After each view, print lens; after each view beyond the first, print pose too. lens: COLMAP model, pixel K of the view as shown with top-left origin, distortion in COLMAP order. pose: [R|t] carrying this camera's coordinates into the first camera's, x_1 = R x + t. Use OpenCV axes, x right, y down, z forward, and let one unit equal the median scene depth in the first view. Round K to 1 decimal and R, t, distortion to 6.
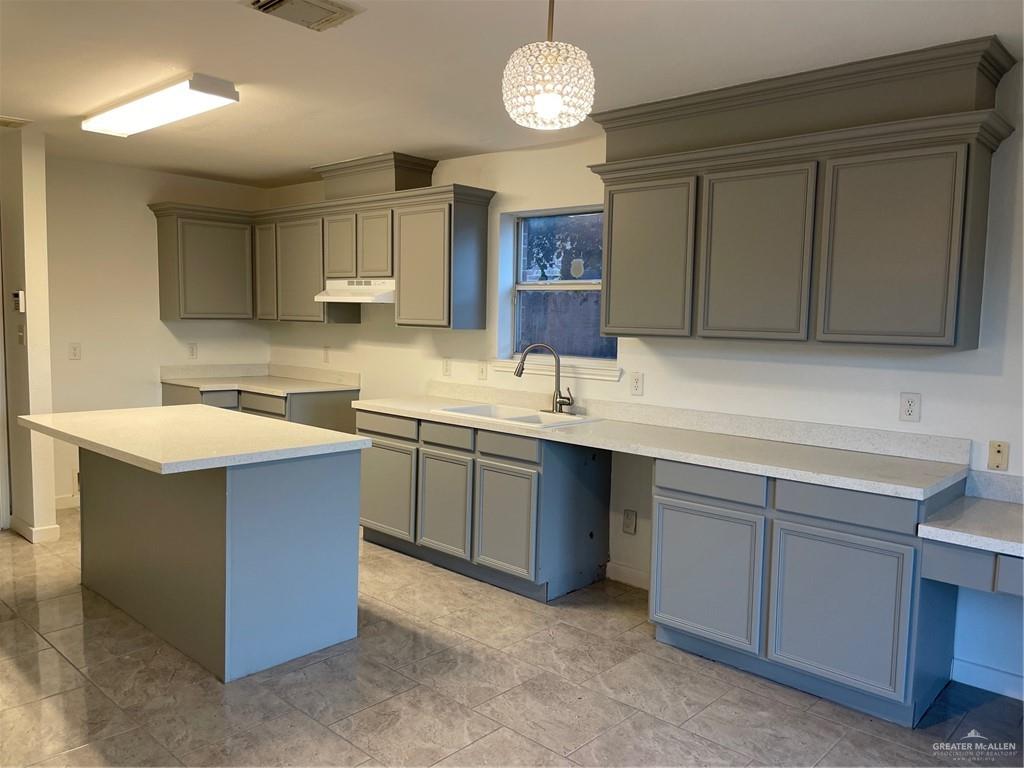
lens RADIAL K [[772.2, 0, 512.0], [0, 772.2, 384.0], [0, 0, 1]] dist [0.028764, -0.002758]
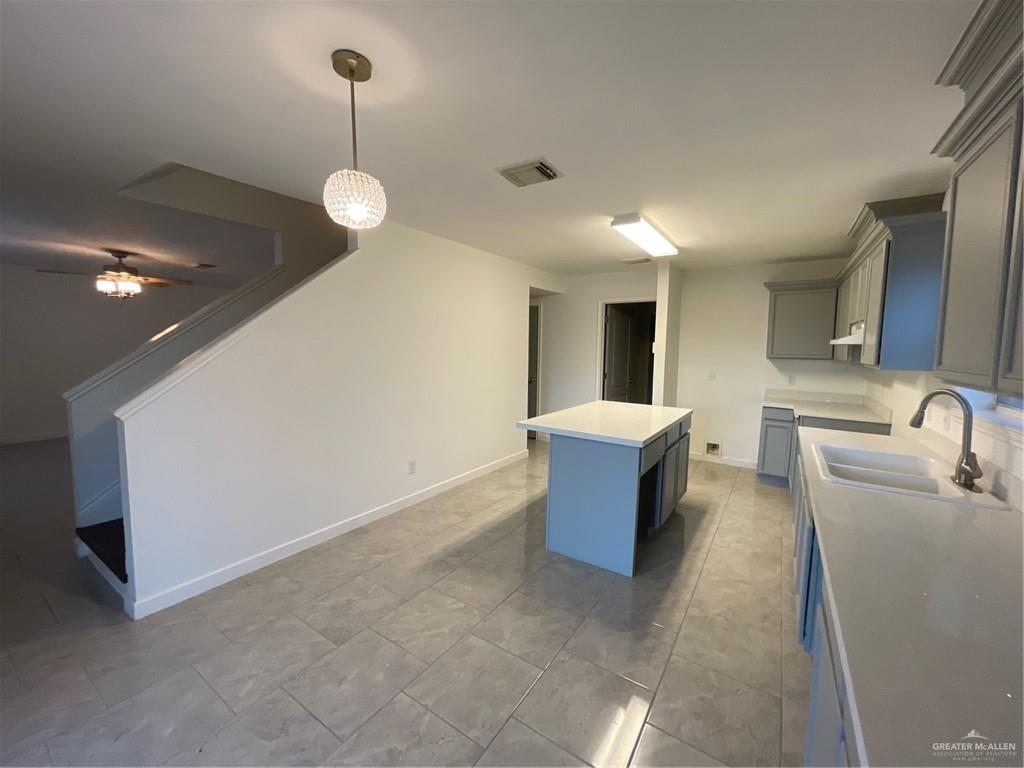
lens RADIAL K [[411.2, 0, 509.9], [0, 411.2, 387.6], [0, 0, 1]] dist [-0.000488, 0.000216]
pose [[0.155133, 0.079581, -0.984683, 0.459201], [-0.100782, 0.992825, 0.064361, -0.043757], [0.982739, 0.089254, 0.162040, 0.600422]]
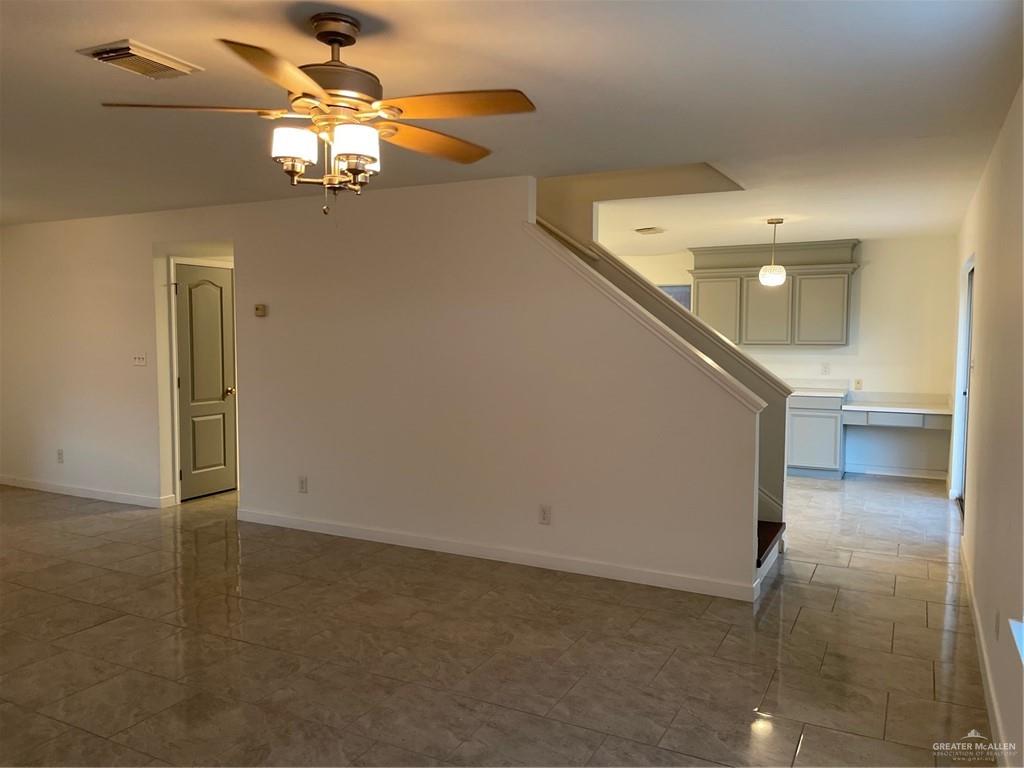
lens RADIAL K [[804.0, 0, 526.1], [0, 804.0, 382.4], [0, 0, 1]] dist [0.051094, -0.060838]
pose [[0.964823, -0.038894, 0.260006, -1.022208], [0.047343, 0.998532, -0.026309, 0.086674], [-0.258602, 0.037693, 0.965248, -1.182322]]
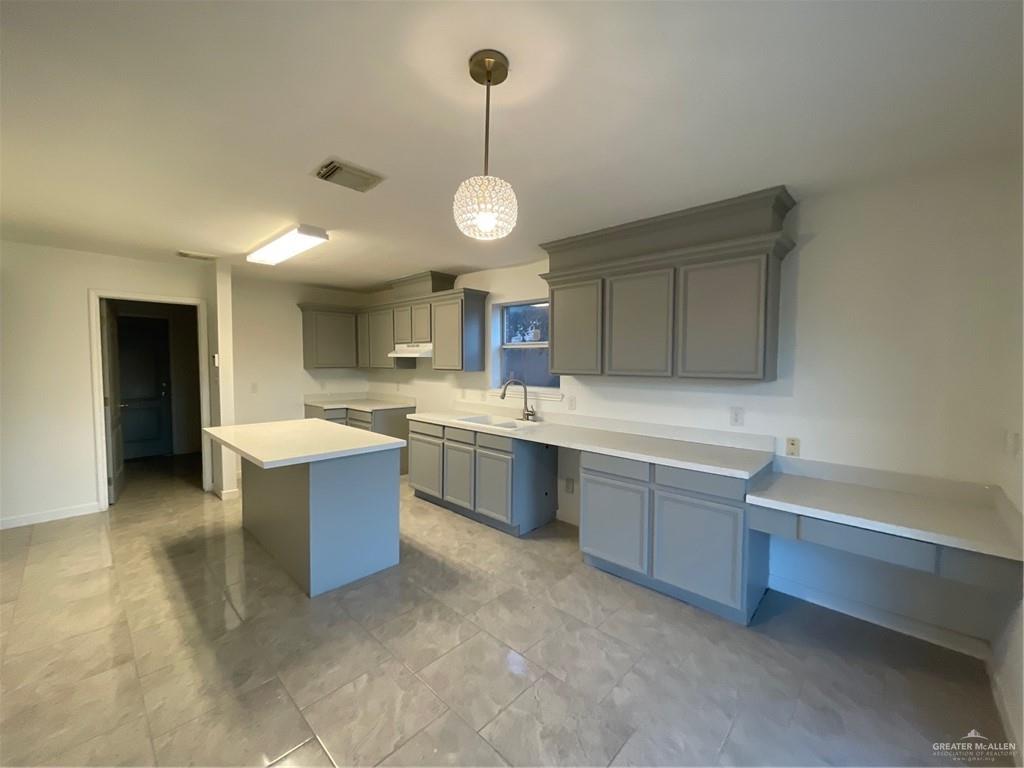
lens RADIAL K [[409.6, 0, 512.2], [0, 409.6, 379.0], [0, 0, 1]] dist [0.000458, 0.000036]
pose [[0.999826, -0.015506, -0.010331, 0.048576], [0.015019, 0.998841, -0.045721, -0.015384], [0.011028, 0.045558, 0.998901, 0.123902]]
